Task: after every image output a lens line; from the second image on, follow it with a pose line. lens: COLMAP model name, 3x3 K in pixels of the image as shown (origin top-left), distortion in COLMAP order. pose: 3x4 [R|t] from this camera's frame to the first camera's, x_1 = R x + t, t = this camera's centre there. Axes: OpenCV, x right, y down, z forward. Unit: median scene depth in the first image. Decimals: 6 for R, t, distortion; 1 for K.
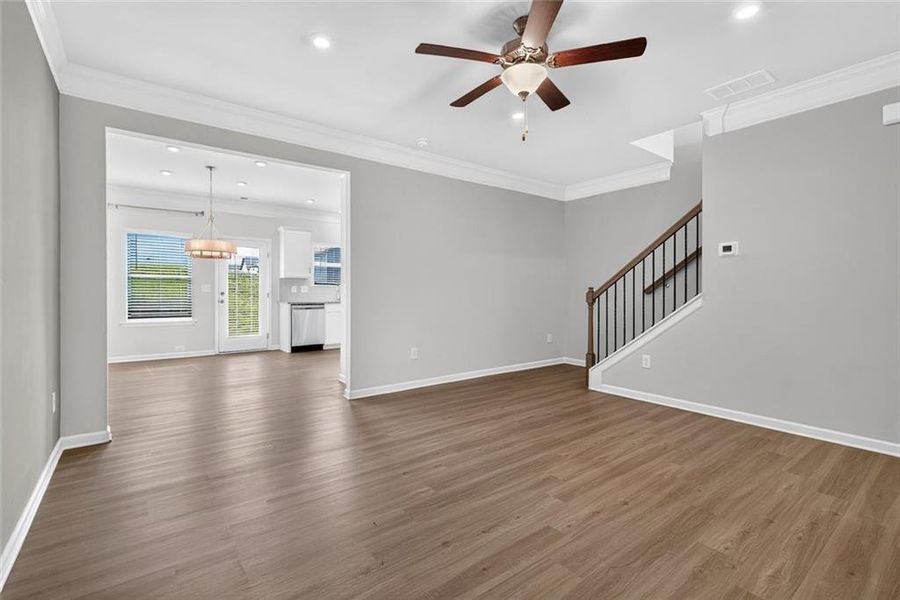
lens RADIAL K [[406.8, 0, 446.1], [0, 406.8, 295.6], [0, 0, 1]] dist [0.007883, -0.004199]
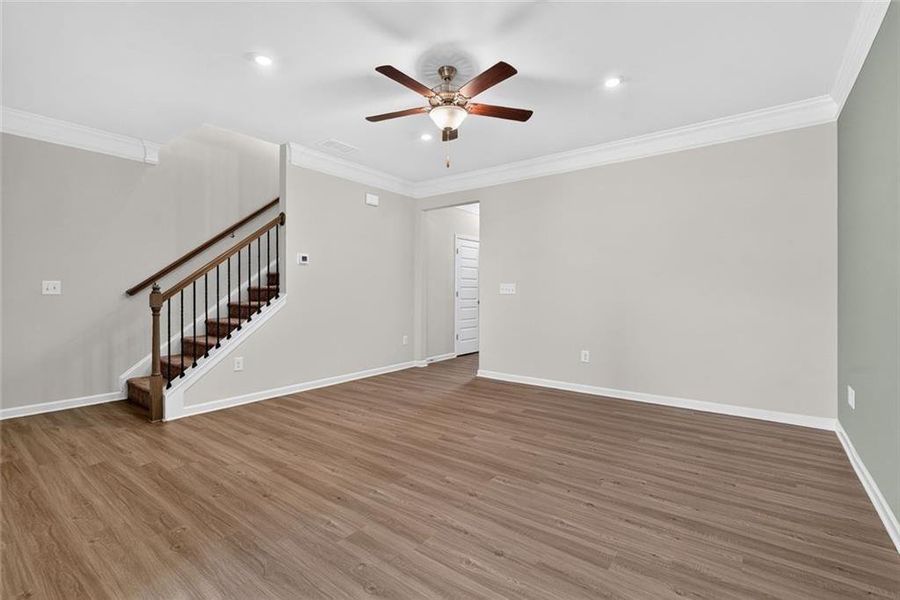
lens RADIAL K [[406.8, 0, 443.7], [0, 406.8, 294.5], [0, 0, 1]] dist [0.007883, -0.004199]
pose [[-0.267109, -0.003187, 0.963661, -0.770908], [0.012017, 0.999906, 0.006637, -0.005762], [-0.963592, 0.013353, -0.267045, 1.066343]]
